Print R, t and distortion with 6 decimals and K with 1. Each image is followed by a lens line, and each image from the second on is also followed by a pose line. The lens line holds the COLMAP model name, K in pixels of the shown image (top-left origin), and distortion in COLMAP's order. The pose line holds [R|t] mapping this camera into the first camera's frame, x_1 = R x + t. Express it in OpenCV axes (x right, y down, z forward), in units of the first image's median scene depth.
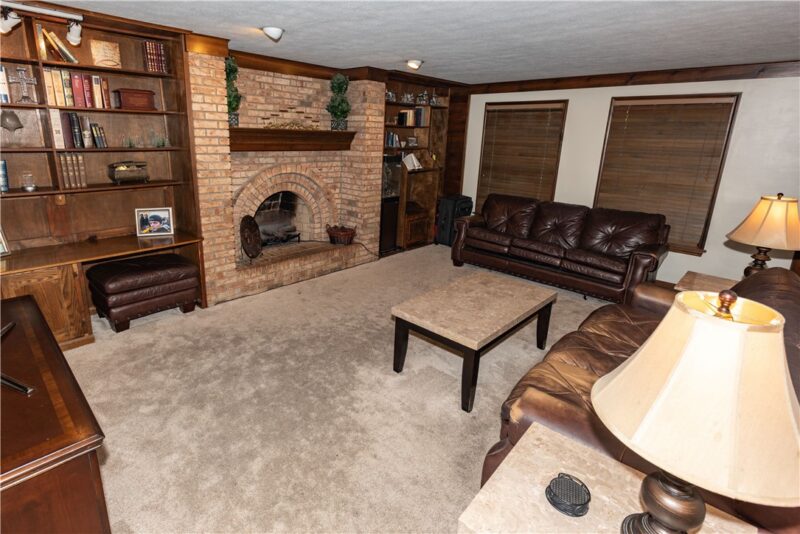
lens RADIAL K [[409.4, 0, 361.4], [0, 409.4, 243.8], [0, 0, 1]] dist [0.014796, -0.000791]
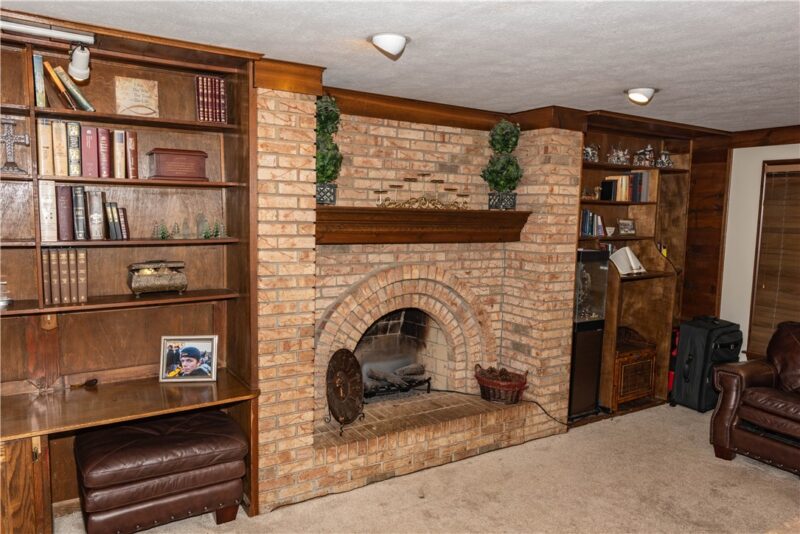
lens RADIAL K [[576.9, 0, 406.2], [0, 576.9, 272.8], [0, 0, 1]] dist [0.025389, -0.006885]
pose [[0.976974, 0.017681, -0.212624, -0.011567], [-0.051432, 0.986689, -0.154273, -0.056995], [0.207066, 0.161656, 0.964879, 0.202374]]
